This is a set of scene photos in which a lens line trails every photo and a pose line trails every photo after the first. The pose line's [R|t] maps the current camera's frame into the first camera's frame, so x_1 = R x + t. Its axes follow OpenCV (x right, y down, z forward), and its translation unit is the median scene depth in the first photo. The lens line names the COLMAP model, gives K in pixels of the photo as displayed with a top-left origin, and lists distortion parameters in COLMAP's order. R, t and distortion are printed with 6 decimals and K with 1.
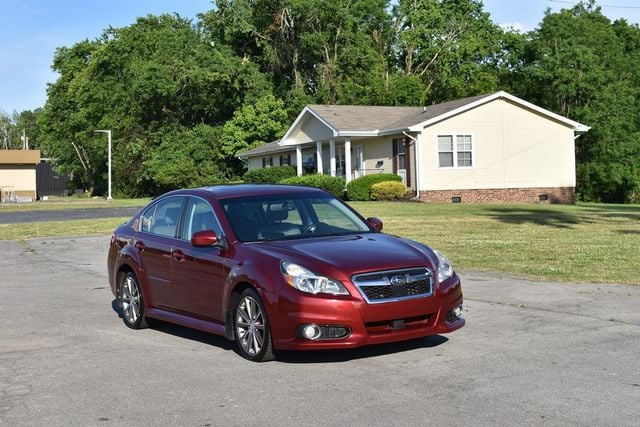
lens RADIAL K [[1126.3, 0, 320.0], [0, 1126.3, 213.5], [0, 0, 1]] dist [0.020924, 0.143425]
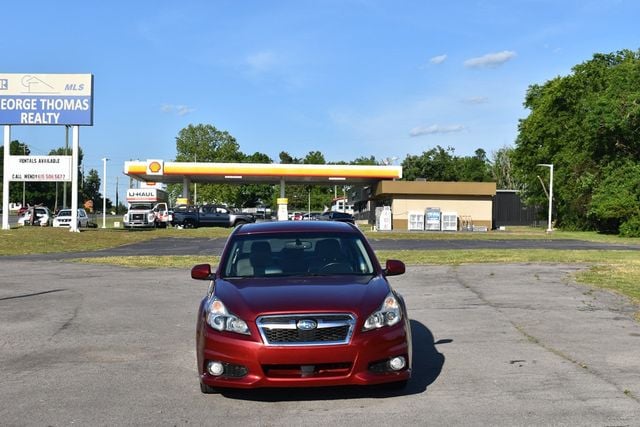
lens RADIAL K [[1080.3, 0, 320.0], [0, 1080.3, 213.5], [0, 0, 1]] dist [0.004328, 0.044541]
pose [[0.870767, 0.028458, -0.490872, 0.107209], [-0.041297, 0.999029, -0.015339, -0.004792], [0.489959, 0.033629, 0.871096, 0.035582]]
